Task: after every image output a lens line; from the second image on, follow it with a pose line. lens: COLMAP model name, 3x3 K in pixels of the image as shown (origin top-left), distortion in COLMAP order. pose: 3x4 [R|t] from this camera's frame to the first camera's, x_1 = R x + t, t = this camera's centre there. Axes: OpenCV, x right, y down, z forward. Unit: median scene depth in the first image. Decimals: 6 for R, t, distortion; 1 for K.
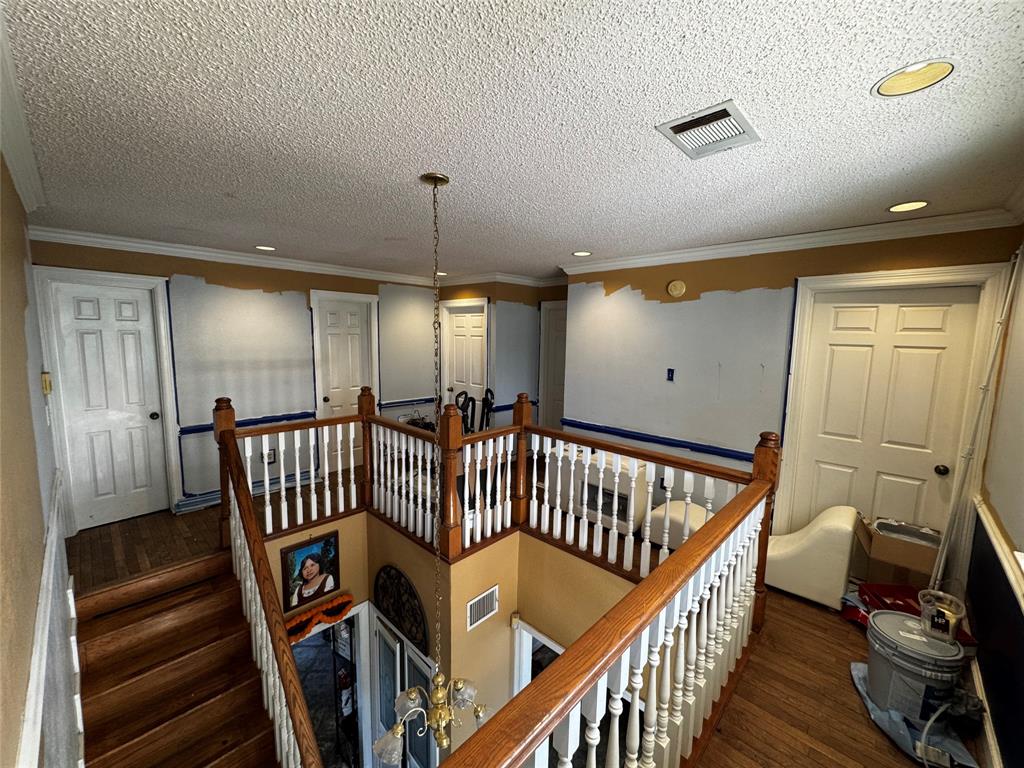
lens RADIAL K [[410.3, 0, 513.4], [0, 410.3, 381.2], [0, 0, 1]] dist [-0.001665, 0.000043]
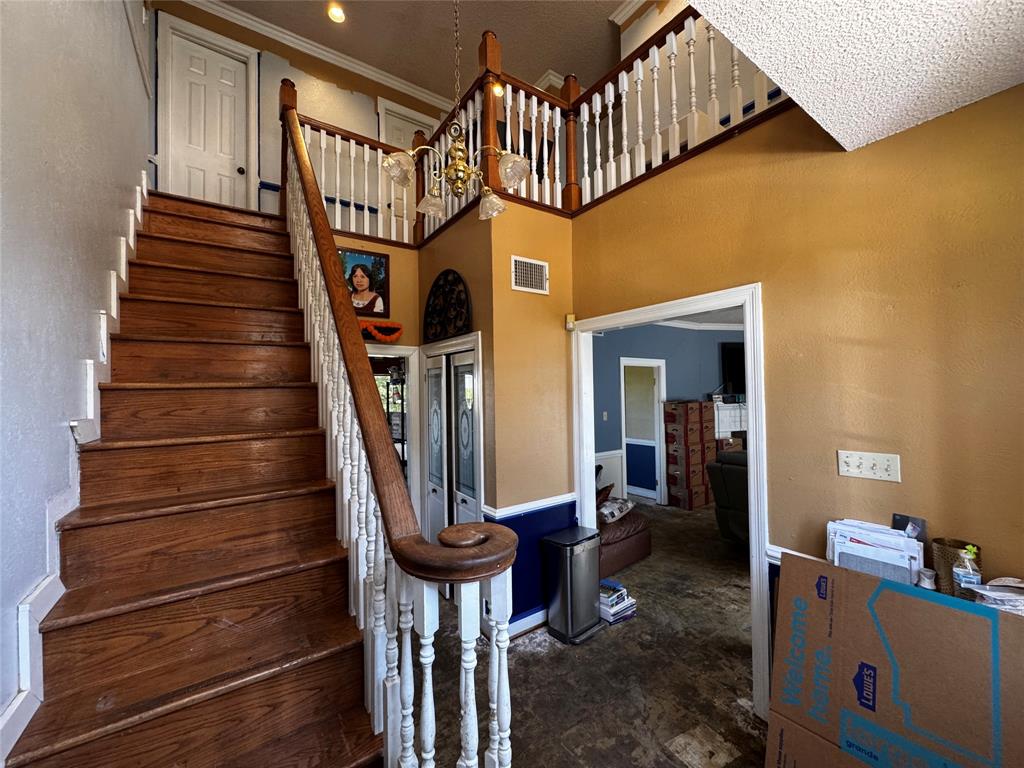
lens RADIAL K [[410.3, 0, 513.4], [0, 410.3, 381.2], [0, 0, 1]] dist [-0.001665, 0.000043]
pose [[0.979265, -0.039681, -0.198657, 0.054076], [0.011828, 0.990155, -0.139473, 0.842200], [0.202236, 0.134231, 0.970094, 0.145085]]
